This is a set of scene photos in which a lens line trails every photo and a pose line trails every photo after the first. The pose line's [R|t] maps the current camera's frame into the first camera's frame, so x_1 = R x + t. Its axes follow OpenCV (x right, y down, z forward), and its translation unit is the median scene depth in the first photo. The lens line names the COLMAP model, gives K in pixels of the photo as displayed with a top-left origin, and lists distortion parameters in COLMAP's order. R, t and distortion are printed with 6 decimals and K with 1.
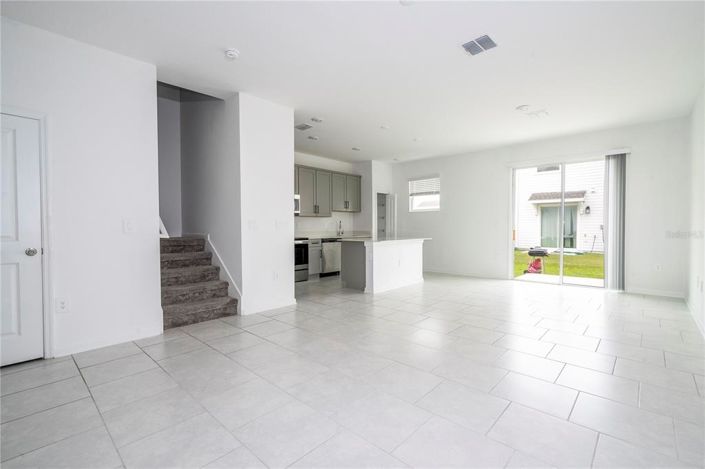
lens RADIAL K [[323.0, 0, 352.4], [0, 323.0, 232.5], [0, 0, 1]] dist [0.003845, 0.000178]
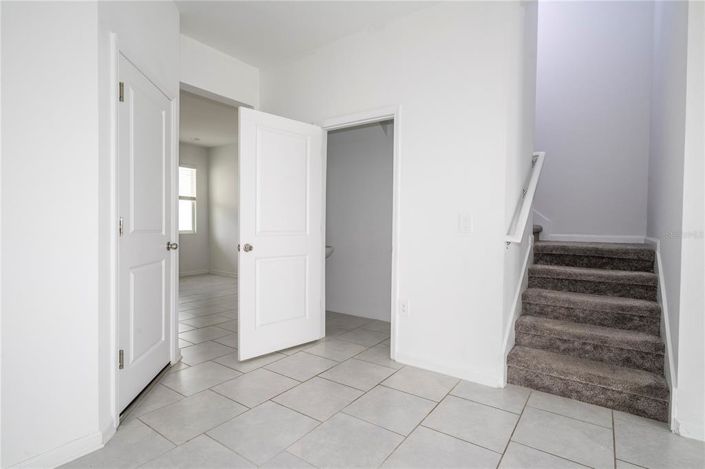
lens RADIAL K [[356.8, 0, 353.8], [0, 356.8, 233.2], [0, 0, 1]] dist [-0.017280, -0.000923]
pose [[0.141208, 0.029743, -0.989533, 0.057422], [-0.035785, 0.999049, 0.024923, -0.004974], [0.989333, 0.031891, 0.142138, 0.521981]]
